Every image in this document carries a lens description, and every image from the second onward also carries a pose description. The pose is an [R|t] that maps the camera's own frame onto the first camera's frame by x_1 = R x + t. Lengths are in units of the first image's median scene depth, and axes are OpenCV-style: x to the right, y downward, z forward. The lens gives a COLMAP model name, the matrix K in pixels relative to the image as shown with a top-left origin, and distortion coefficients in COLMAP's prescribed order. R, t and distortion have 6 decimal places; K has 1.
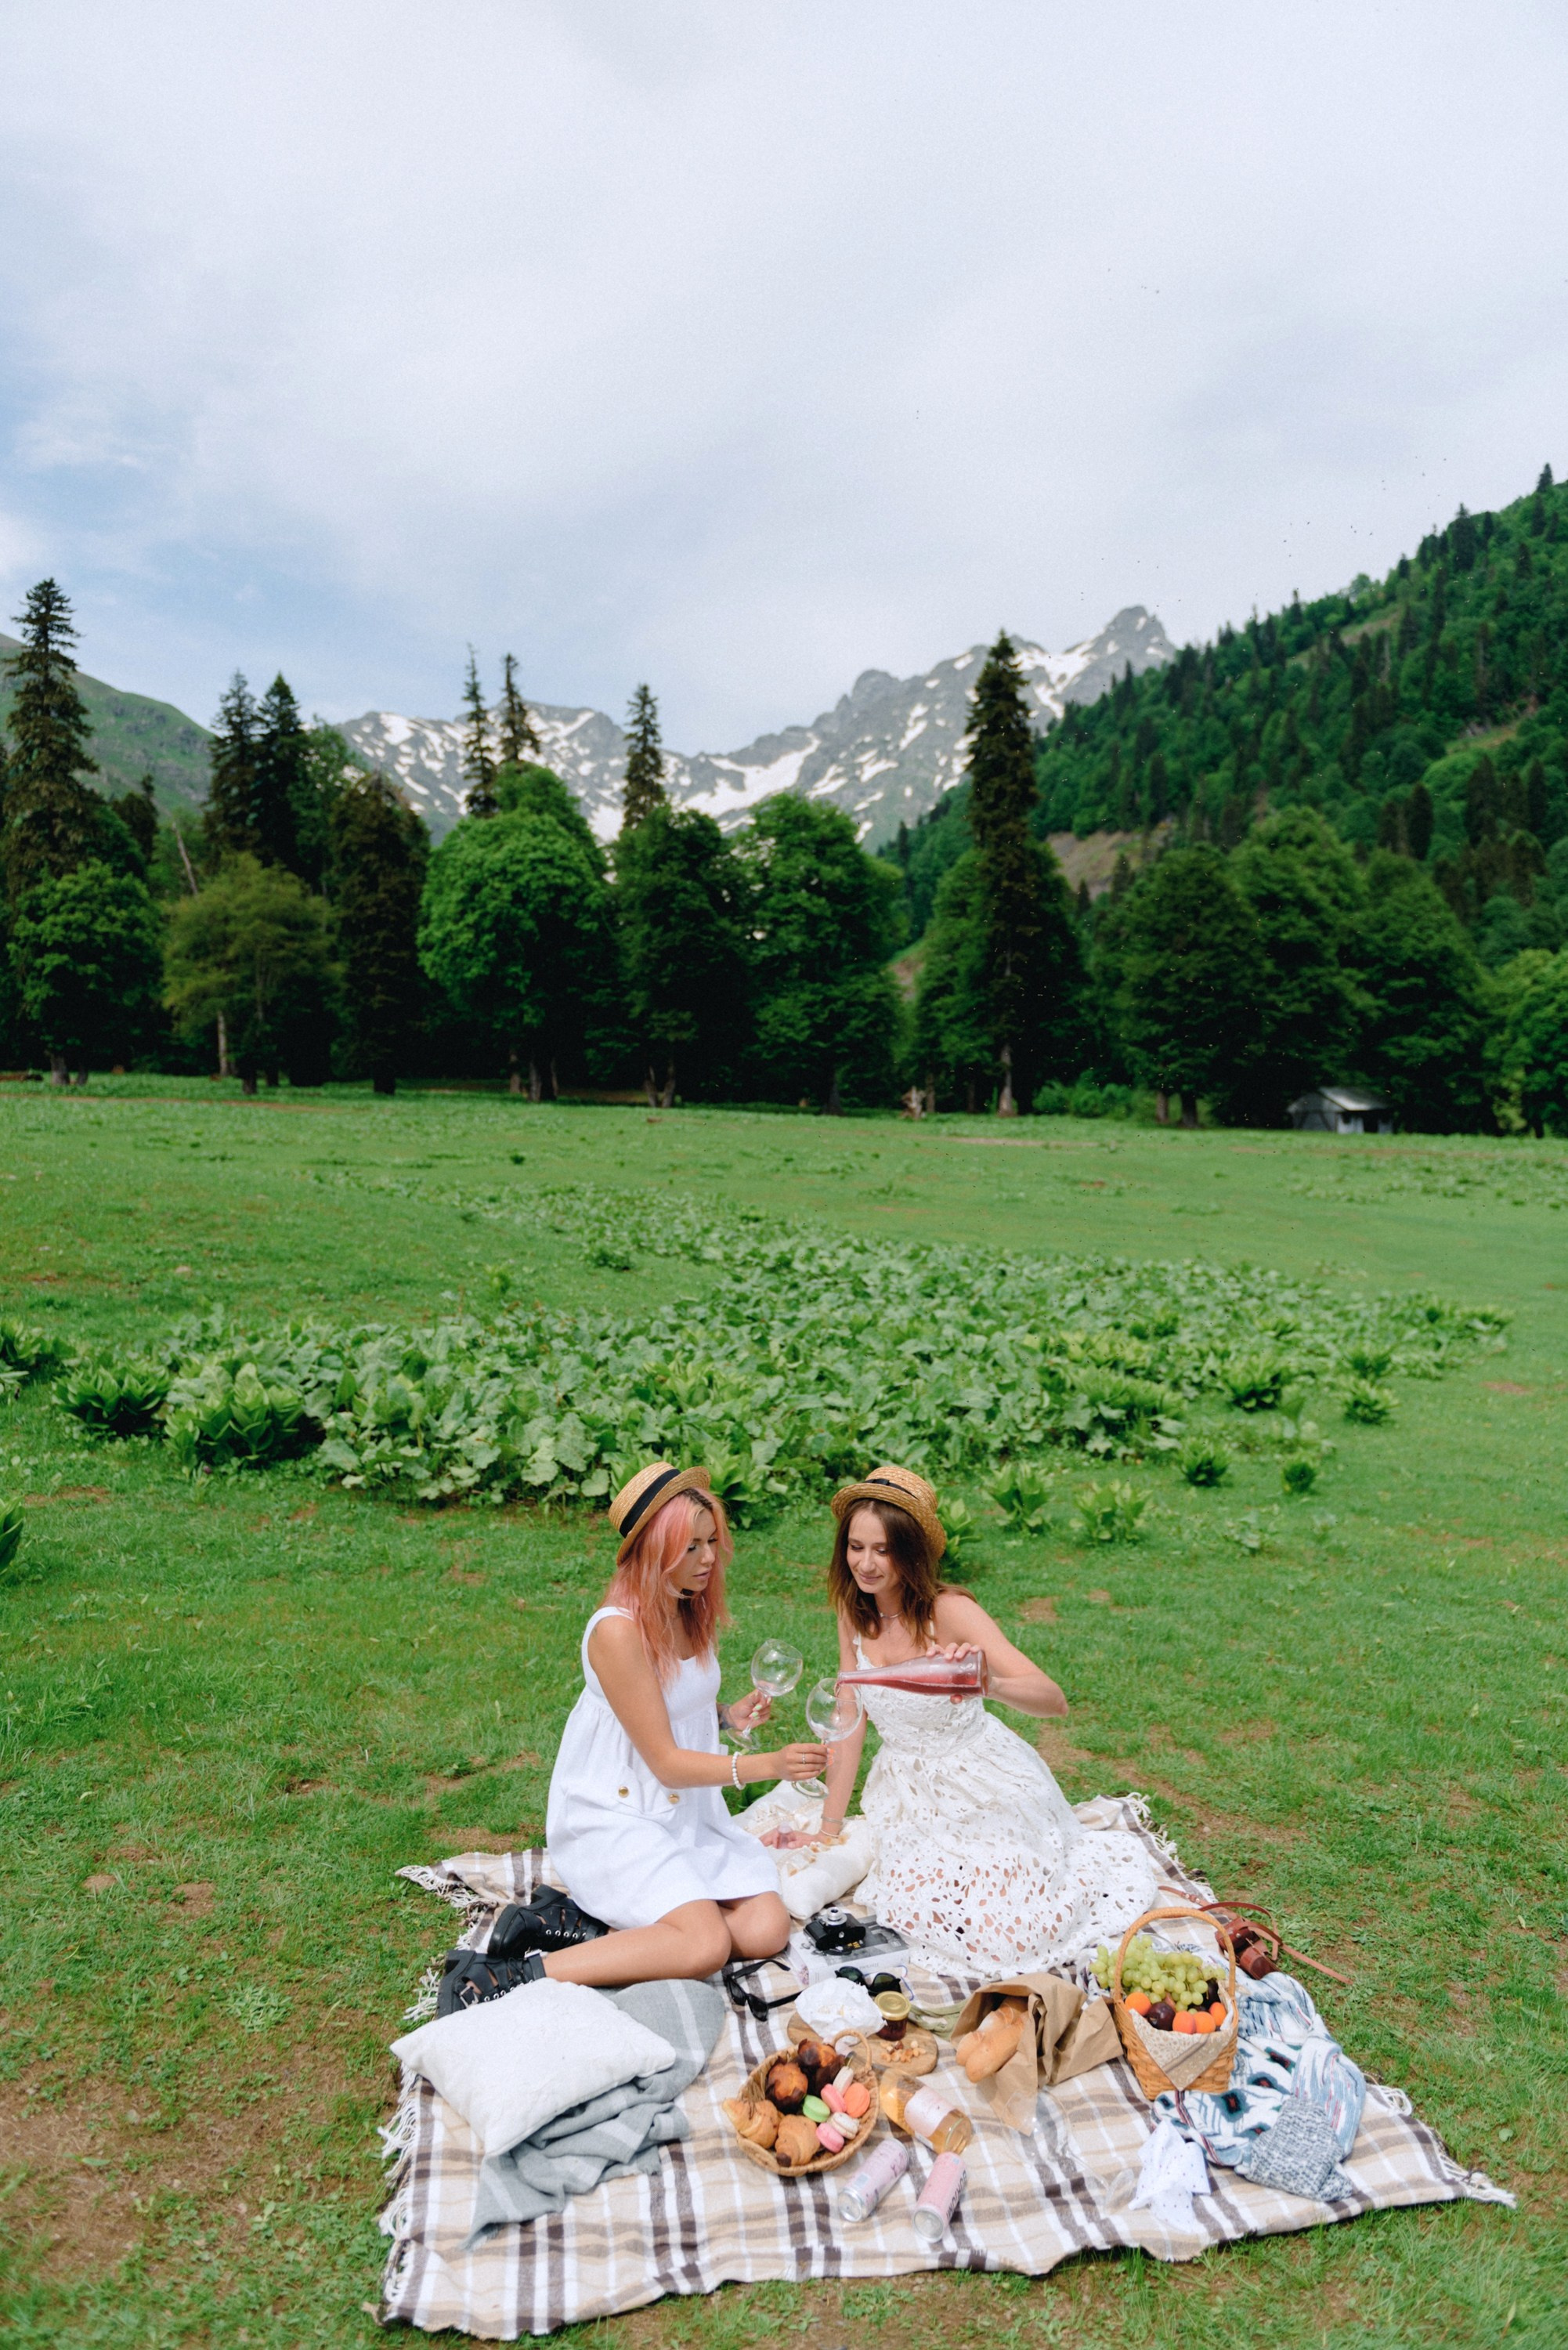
lens RADIAL K [[1590.7, 0, 794.4], [0, 1590.7, 1183.8], [0, 0, 1]] dist [0.003900, -0.004568]
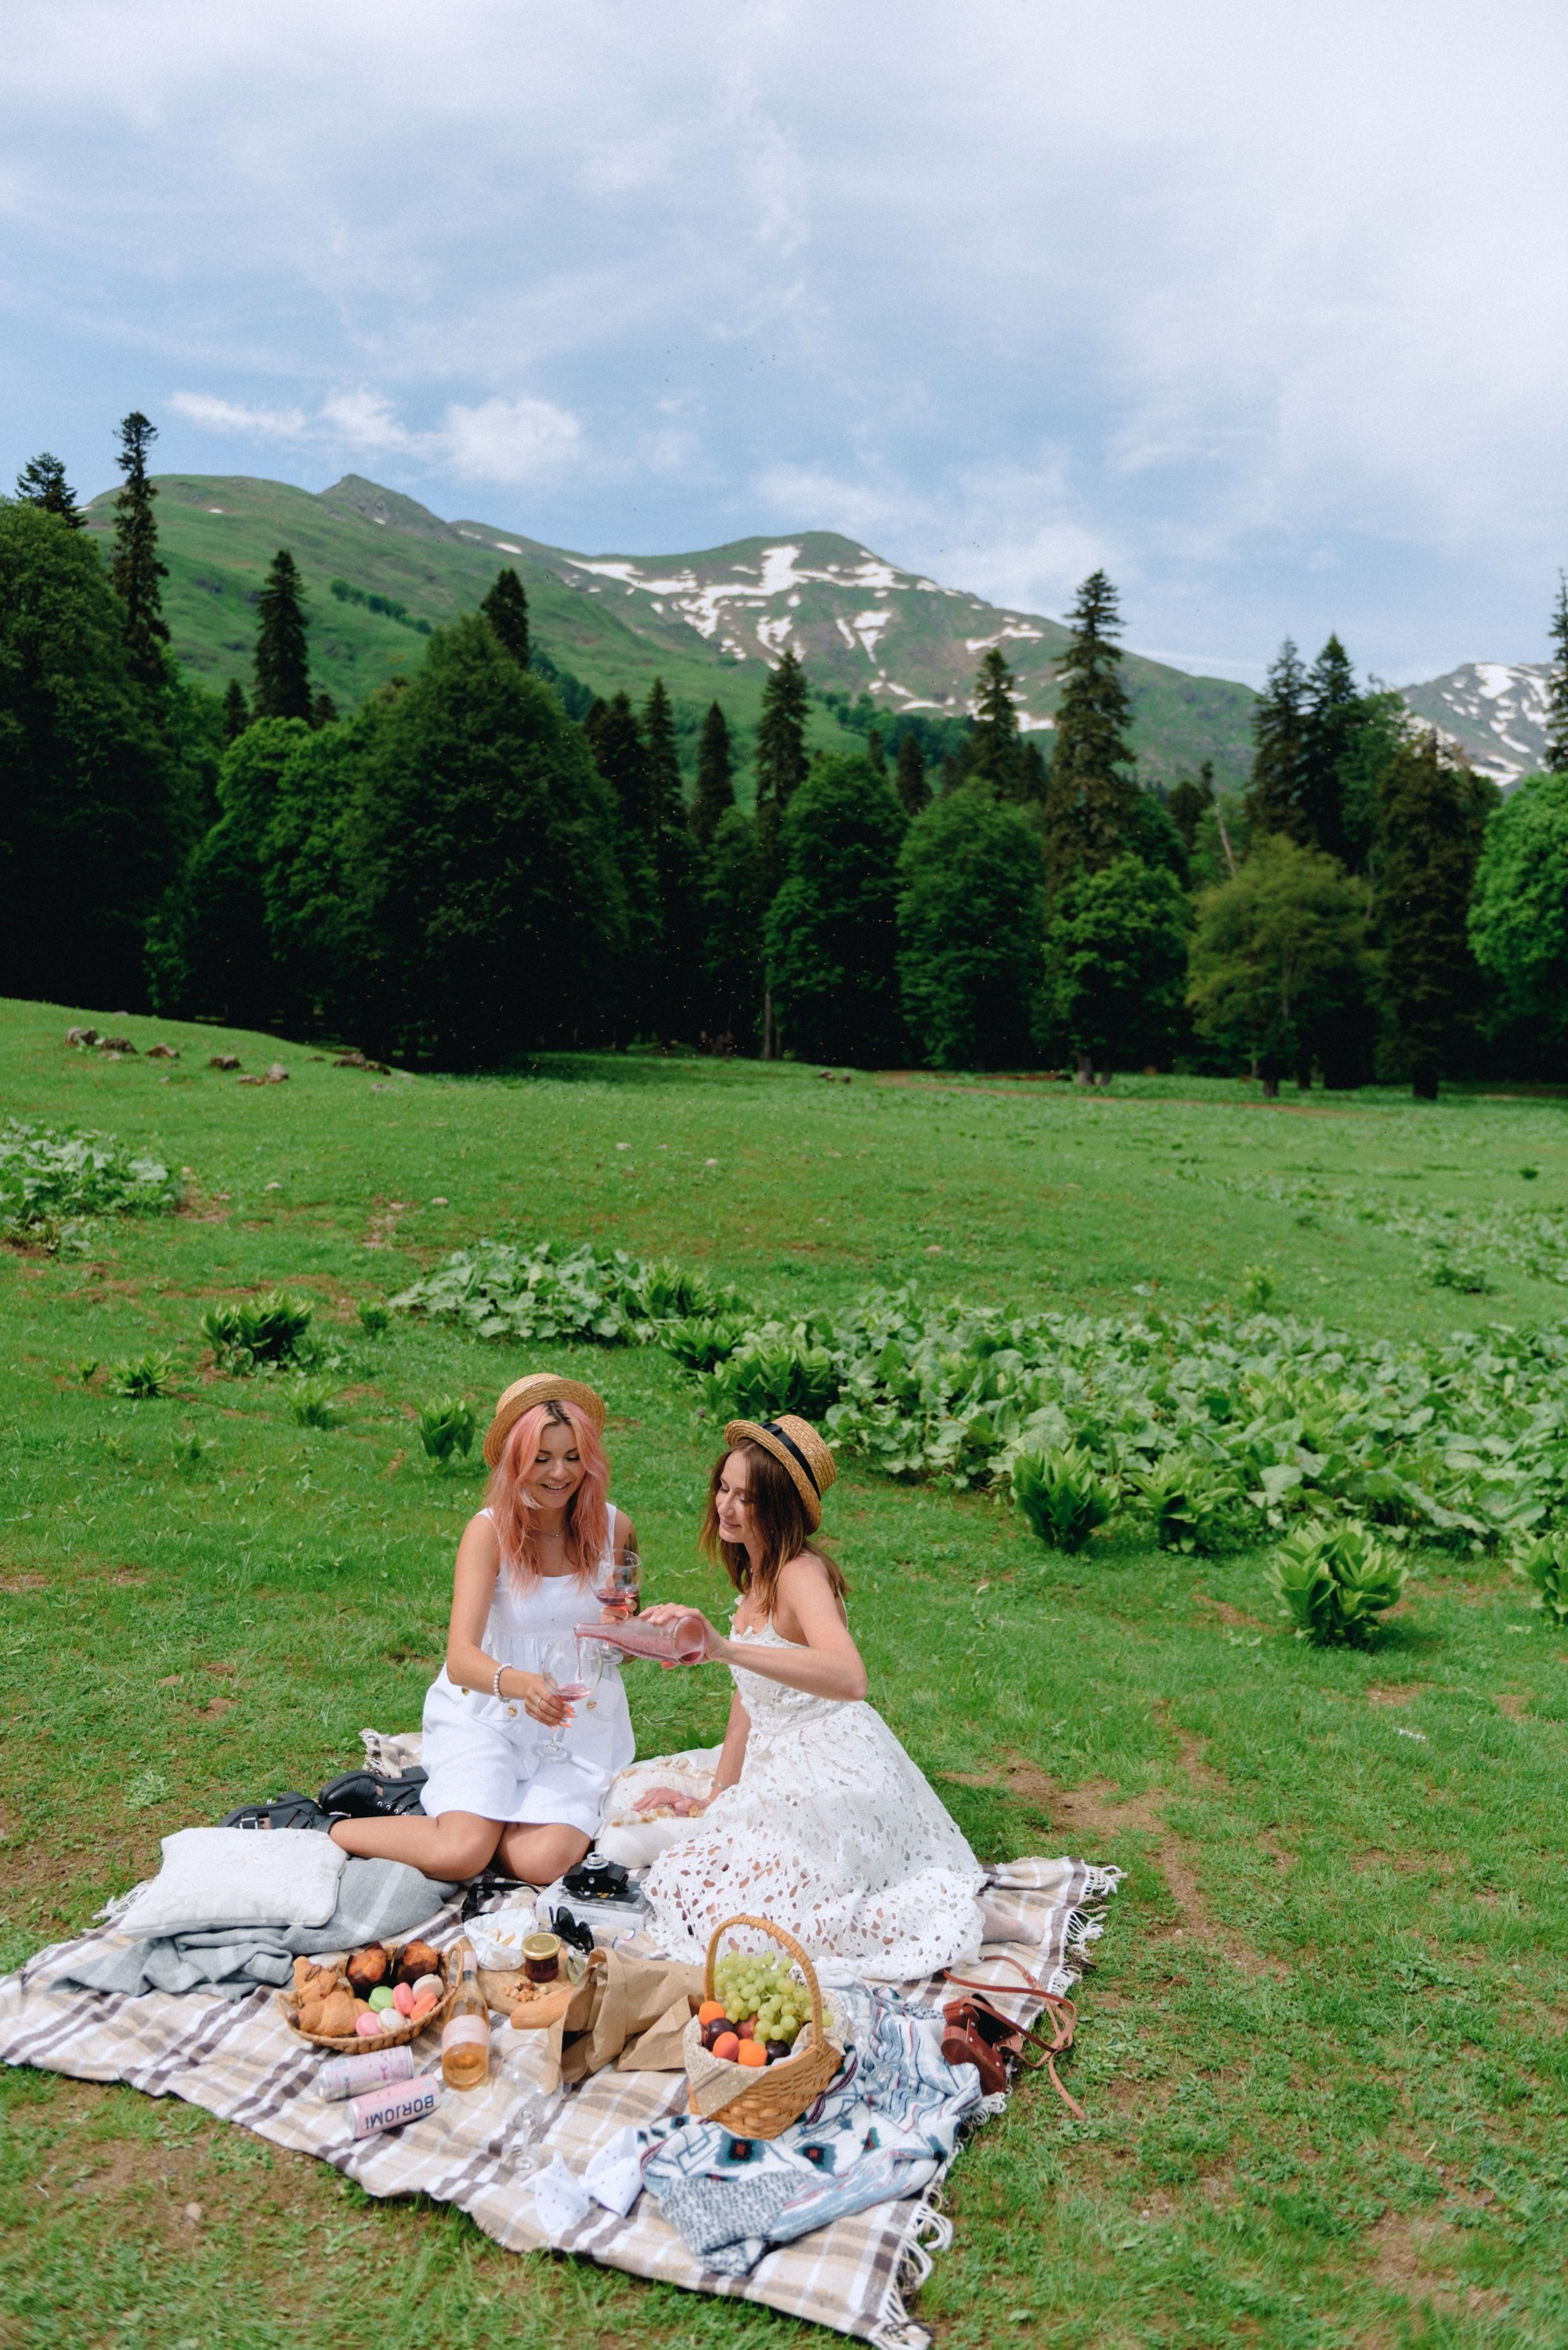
lens RADIAL K [[1773.7, 0, 785.0], [0, 1773.7, 1170.9], [0, 0, 1]] dist [0.002358, -0.013151]
pose [[0.816163, 0.036561, -0.576664, 0.019076], [-0.046292, 0.998926, -0.002184, 0.001357], [0.575965, 0.028478, 0.816978, 0.005327]]
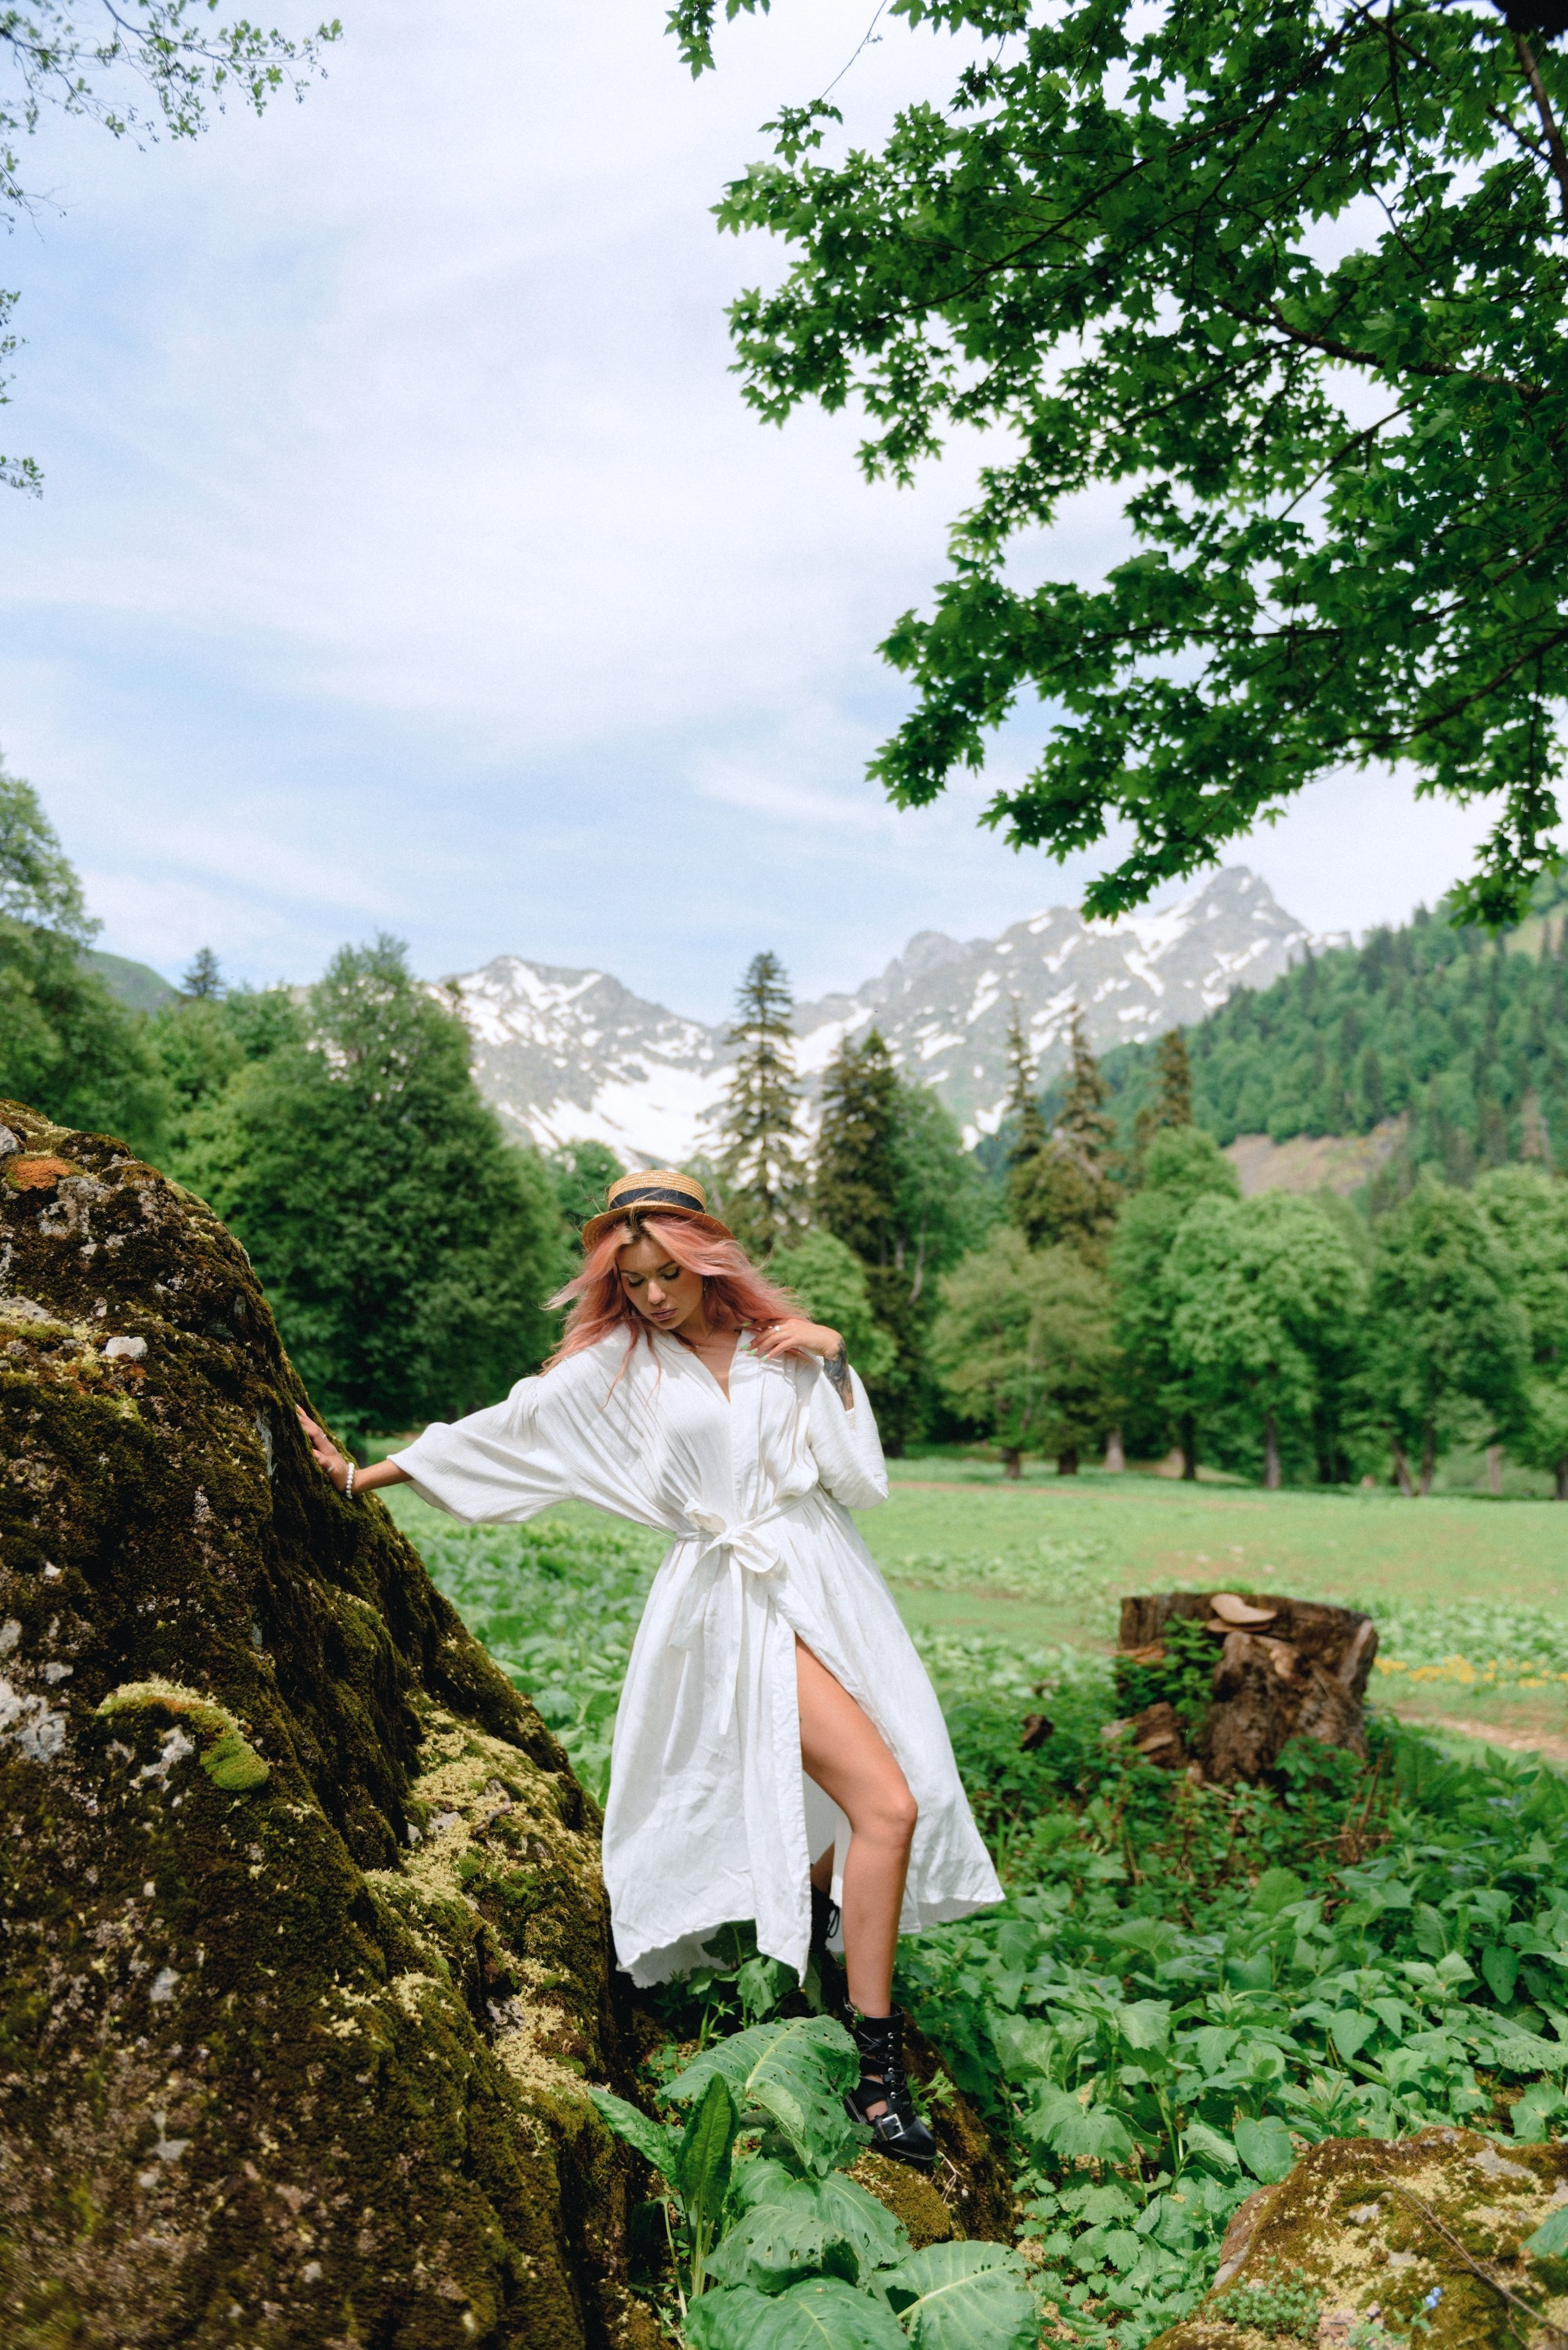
lens RADIAL K [[1968.2, 0, 824.6], [0, 1968.2, 1134.7], [0, 0, 1]] dist [-0.013351, -0.024053]
pose [[0.999863, 0.016023, 0.004042, -0.456208], [-0.014852, 0.978589, -0.205286, -0.015130], [-0.007244, 0.205198, 0.978694, -0.192858]]
